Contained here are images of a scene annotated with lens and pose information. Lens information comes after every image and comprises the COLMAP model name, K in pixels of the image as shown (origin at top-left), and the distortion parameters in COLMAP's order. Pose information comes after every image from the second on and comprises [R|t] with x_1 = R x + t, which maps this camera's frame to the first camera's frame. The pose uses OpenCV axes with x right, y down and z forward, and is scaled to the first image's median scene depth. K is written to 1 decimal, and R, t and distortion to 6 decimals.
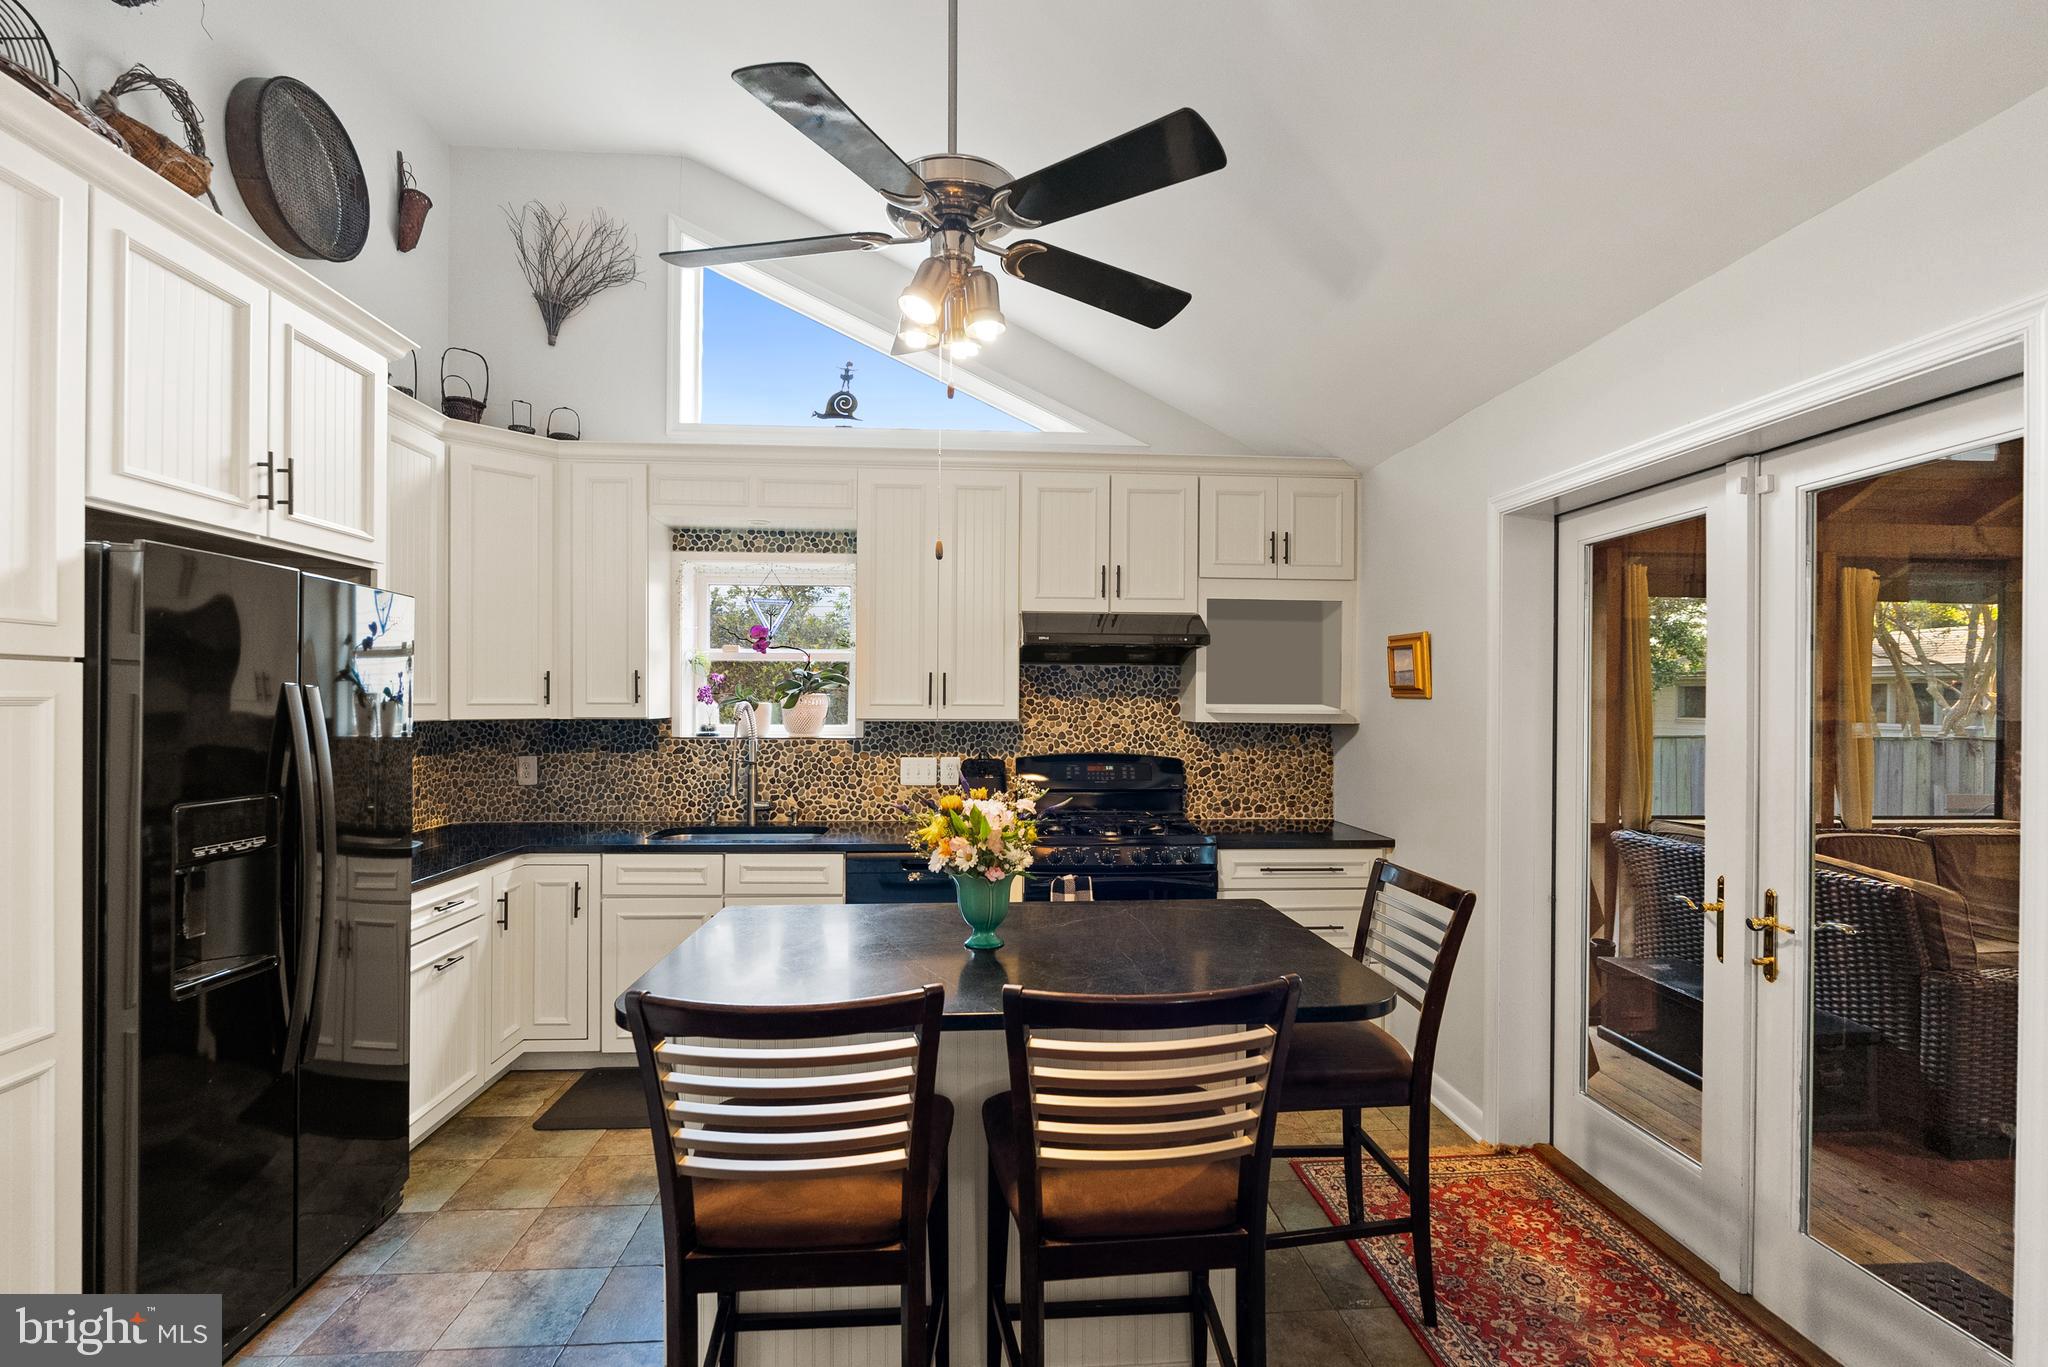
lens RADIAL K [[931.1, 0, 1020.7], [0, 931.1, 689.4], [0, 0, 1]] dist [-0.004770, 0.001637]
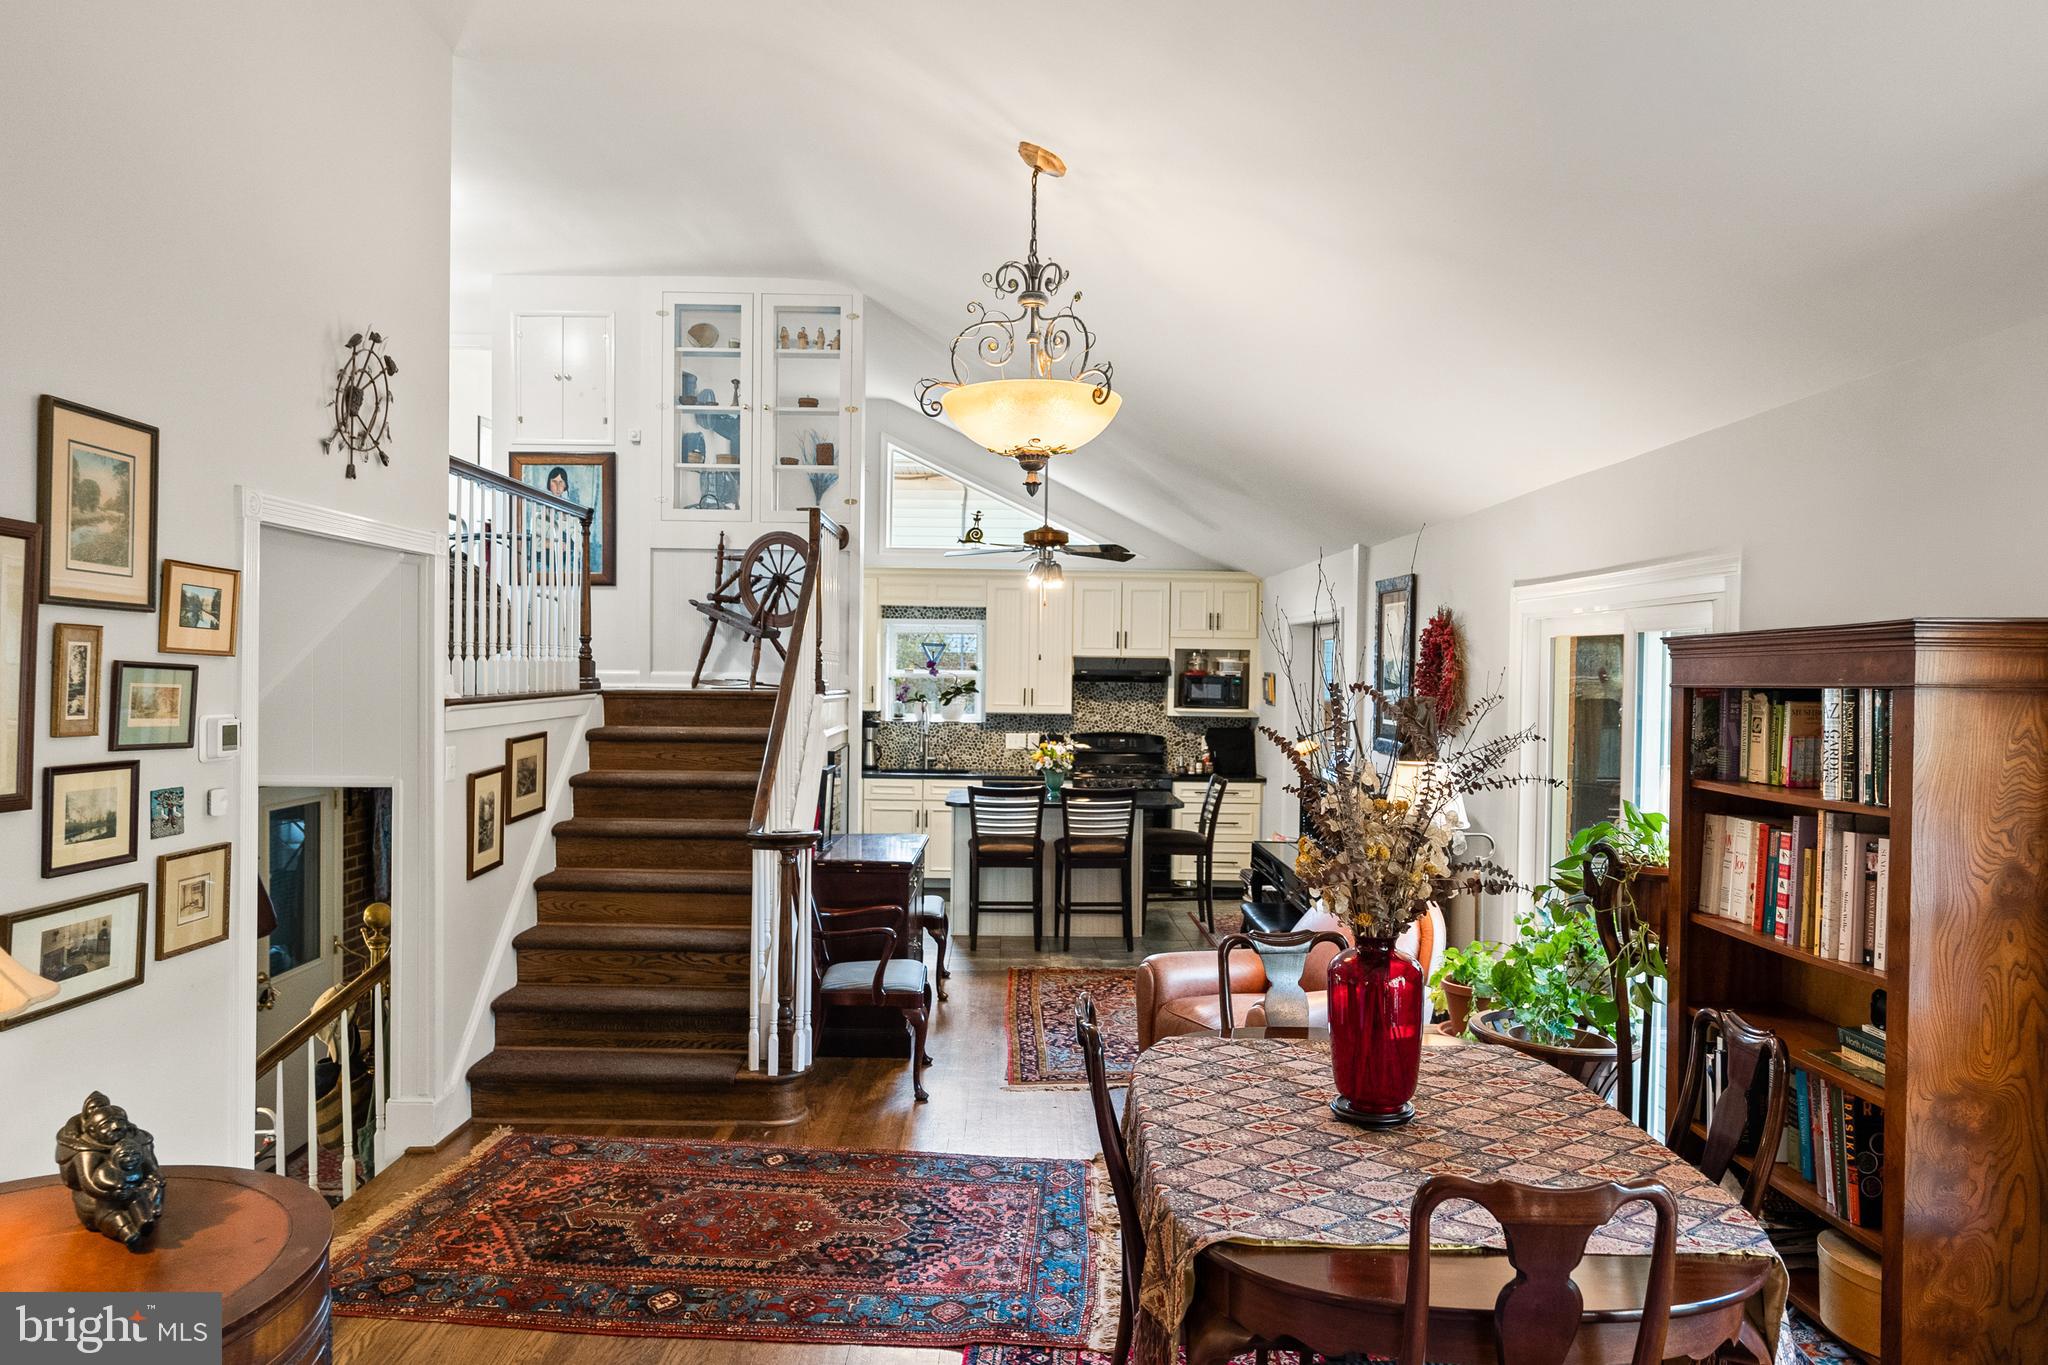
lens RADIAL K [[1317.9, 0, 1019.7], [0, 1317.9, 686.2], [0, 0, 1]] dist [0.010464, -0.001059]
pose [[0.998416, 0.009342, -0.055483, 0.037657], [-0.008341, 0.999799, 0.018254, -0.064862], [0.055642, -0.017762, 0.998293, -1.543259]]
